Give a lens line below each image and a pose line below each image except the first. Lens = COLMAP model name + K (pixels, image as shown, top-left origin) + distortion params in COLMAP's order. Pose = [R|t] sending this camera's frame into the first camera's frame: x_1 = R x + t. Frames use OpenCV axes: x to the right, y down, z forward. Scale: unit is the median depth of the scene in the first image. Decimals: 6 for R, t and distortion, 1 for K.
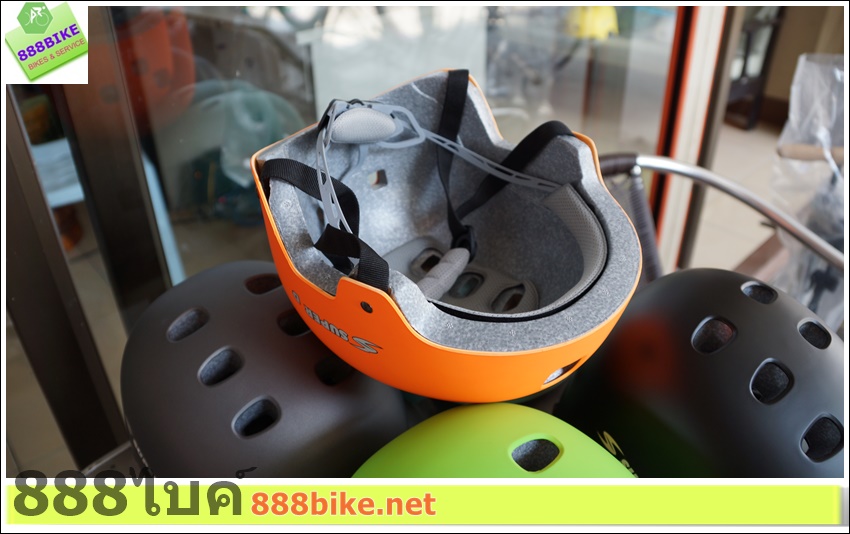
lens RADIAL K [[669.6, 0, 422.8], [0, 669.6, 265.7], [0, 0, 1]] dist [-0.082682, -0.002828]
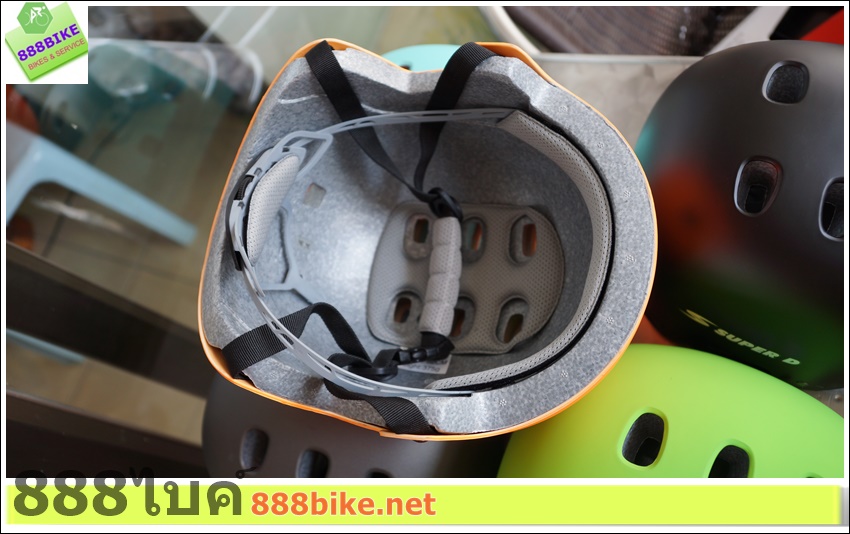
lens RADIAL K [[747.2, 0, 428.7], [0, 747.2, 266.2], [0, 0, 1]] dist [-0.019384, -0.002158]
pose [[0.827648, -0.535164, -0.169109, 0.170623], [0.552057, 0.721957, 0.417146, -0.395873], [-0.101152, -0.438608, 0.892968, 0.120196]]
